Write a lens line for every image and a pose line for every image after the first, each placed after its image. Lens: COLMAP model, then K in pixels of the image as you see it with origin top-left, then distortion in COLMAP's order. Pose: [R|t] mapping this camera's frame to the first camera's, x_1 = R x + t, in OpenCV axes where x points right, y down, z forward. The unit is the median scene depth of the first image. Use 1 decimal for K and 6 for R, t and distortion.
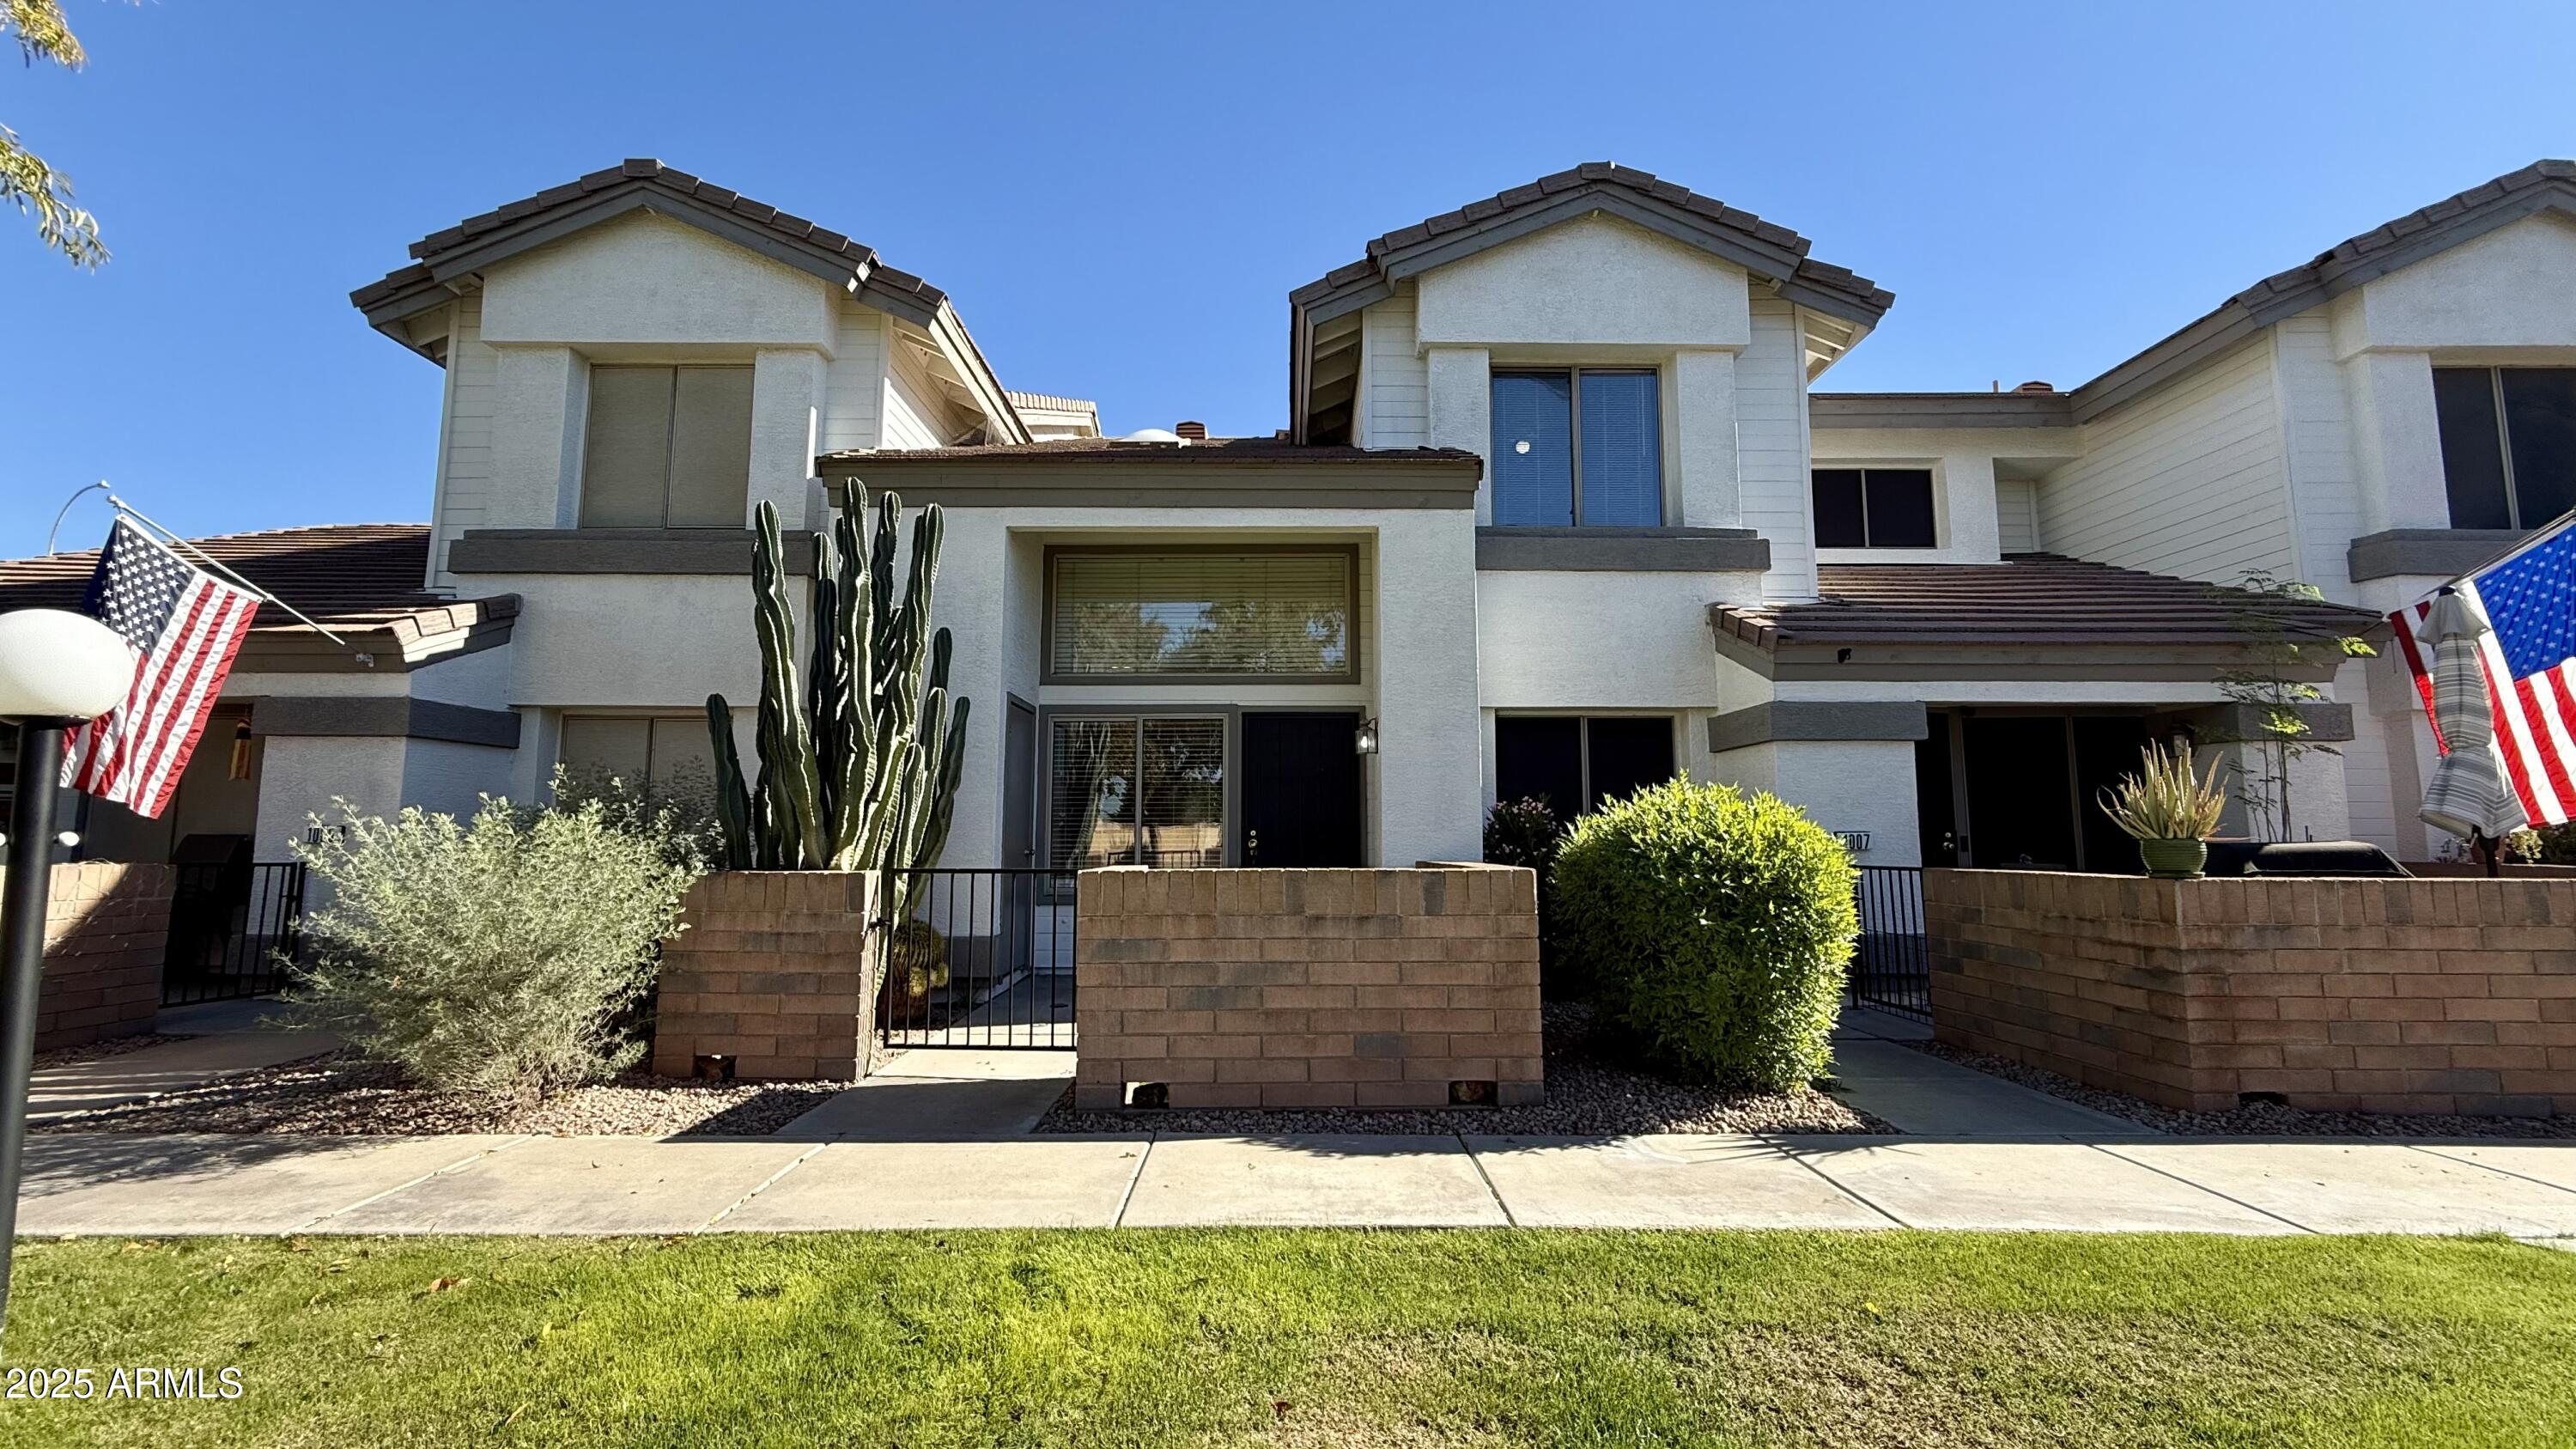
lens RADIAL K [[1024.8, 0, 1279.9], [0, 1024.8, 722.4], [0, 0, 1]] dist [-0.001412, 0.000638]
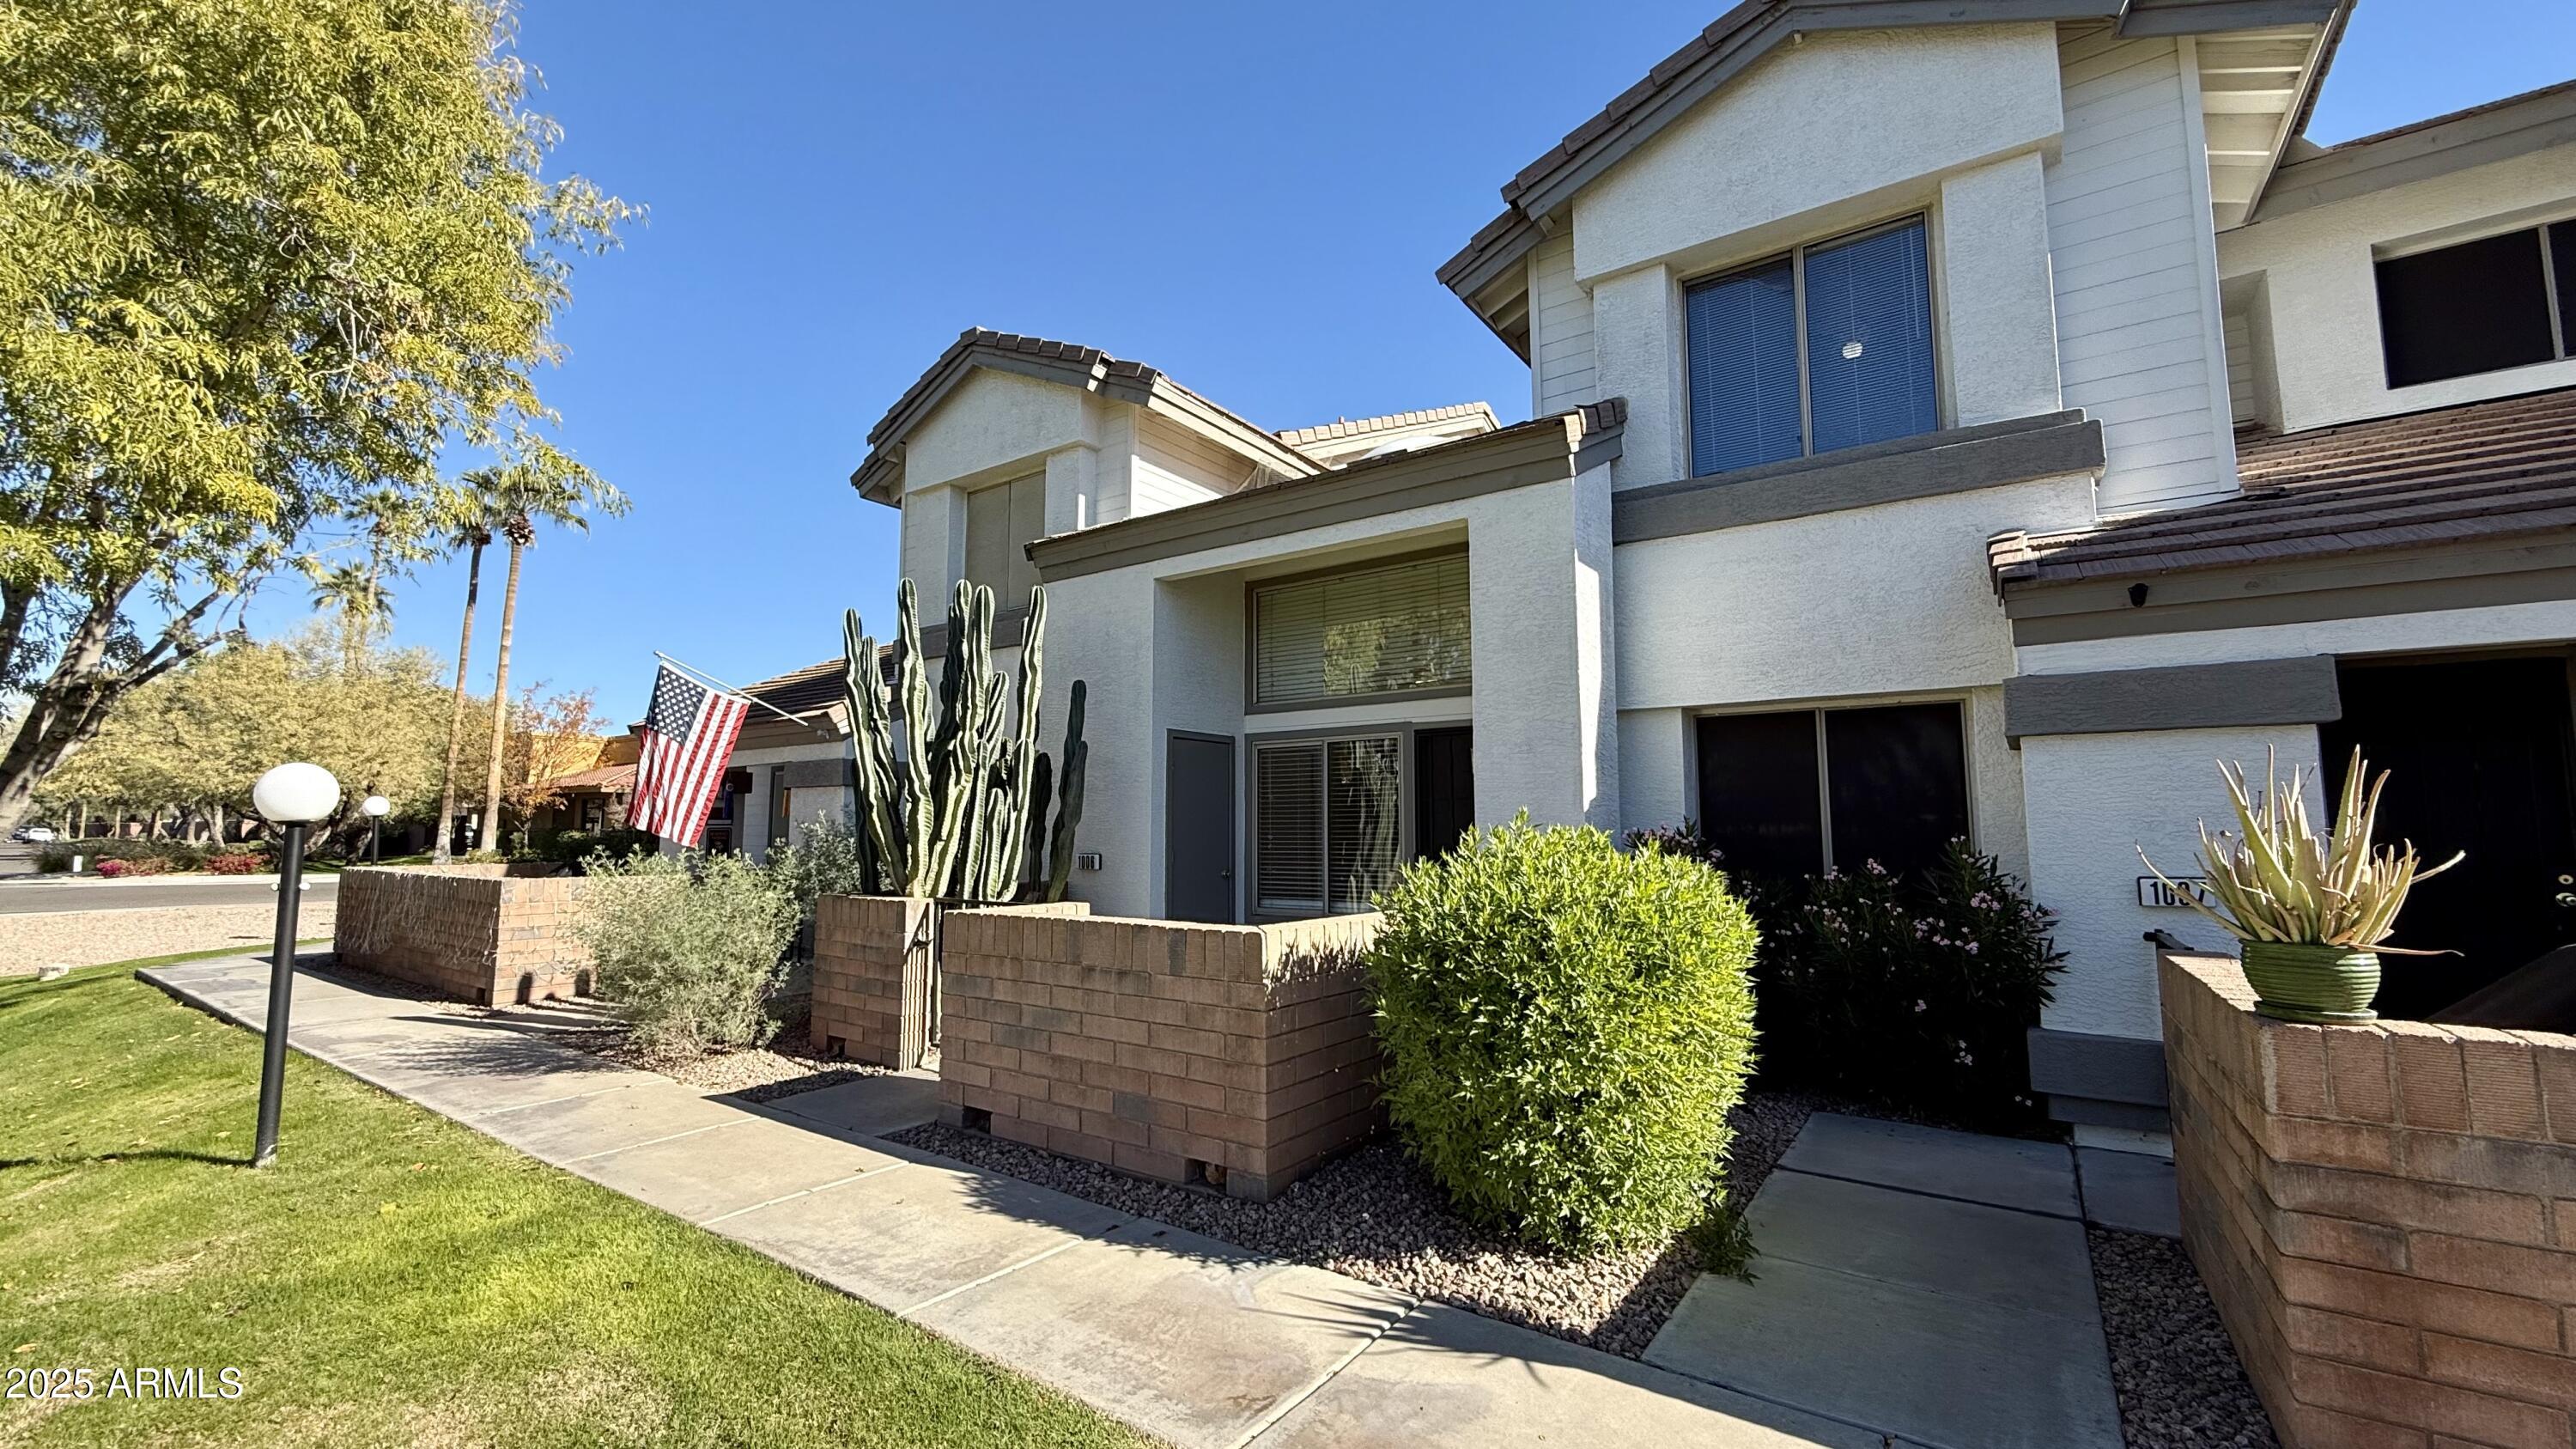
lens RADIAL K [[1024.8, 0, 1279.9], [0, 1024.8, 722.4], [0, 0, 1]] dist [-0.001412, 0.000638]
pose [[0.814393, -0.062700, -0.576917, 0.562146], [0.066751, 0.997669, -0.014199, -0.015890], [0.576462, -0.026946, 0.816679, 0.216559]]
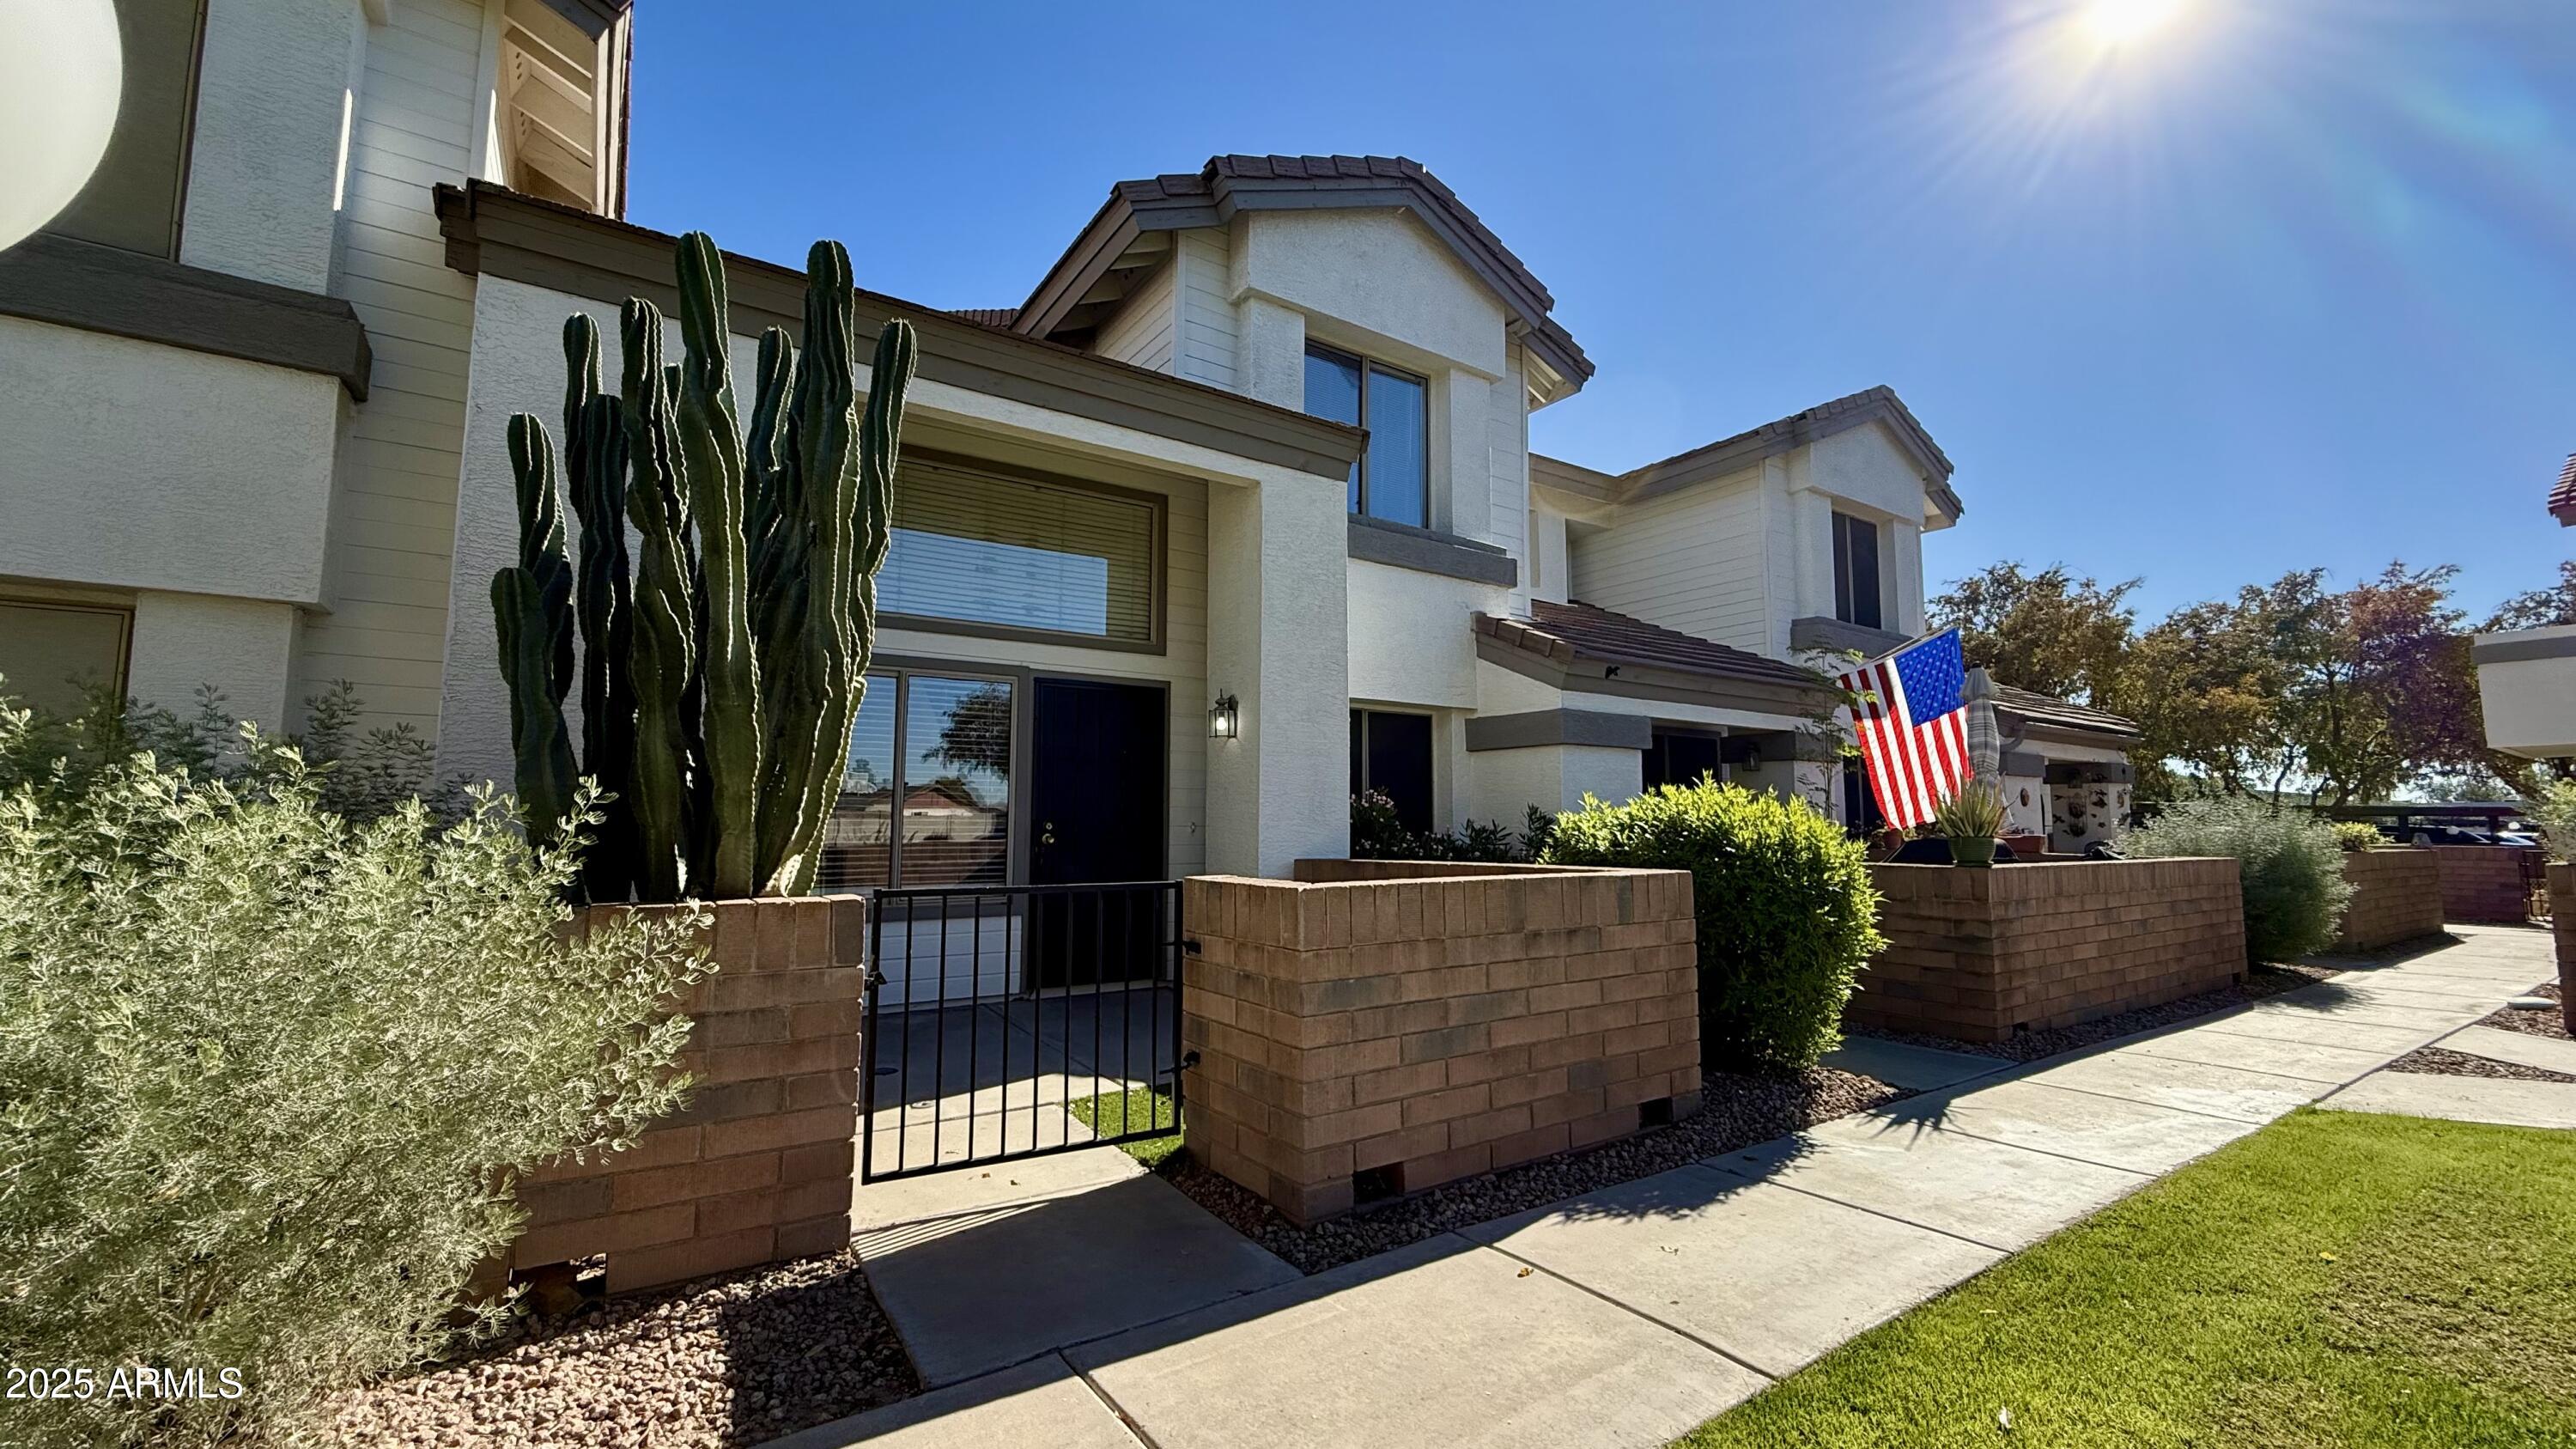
lens RADIAL K [[1024.8, 0, 1279.9], [0, 1024.8, 722.4], [0, 0, 1]] dist [-0.001412, 0.000638]
pose [[0.829215, 0.057812, 0.555932, -0.448741], [-0.065316, 0.997844, -0.006344, 0.025179], [-0.555100, -0.031050, 0.831204, 0.302260]]
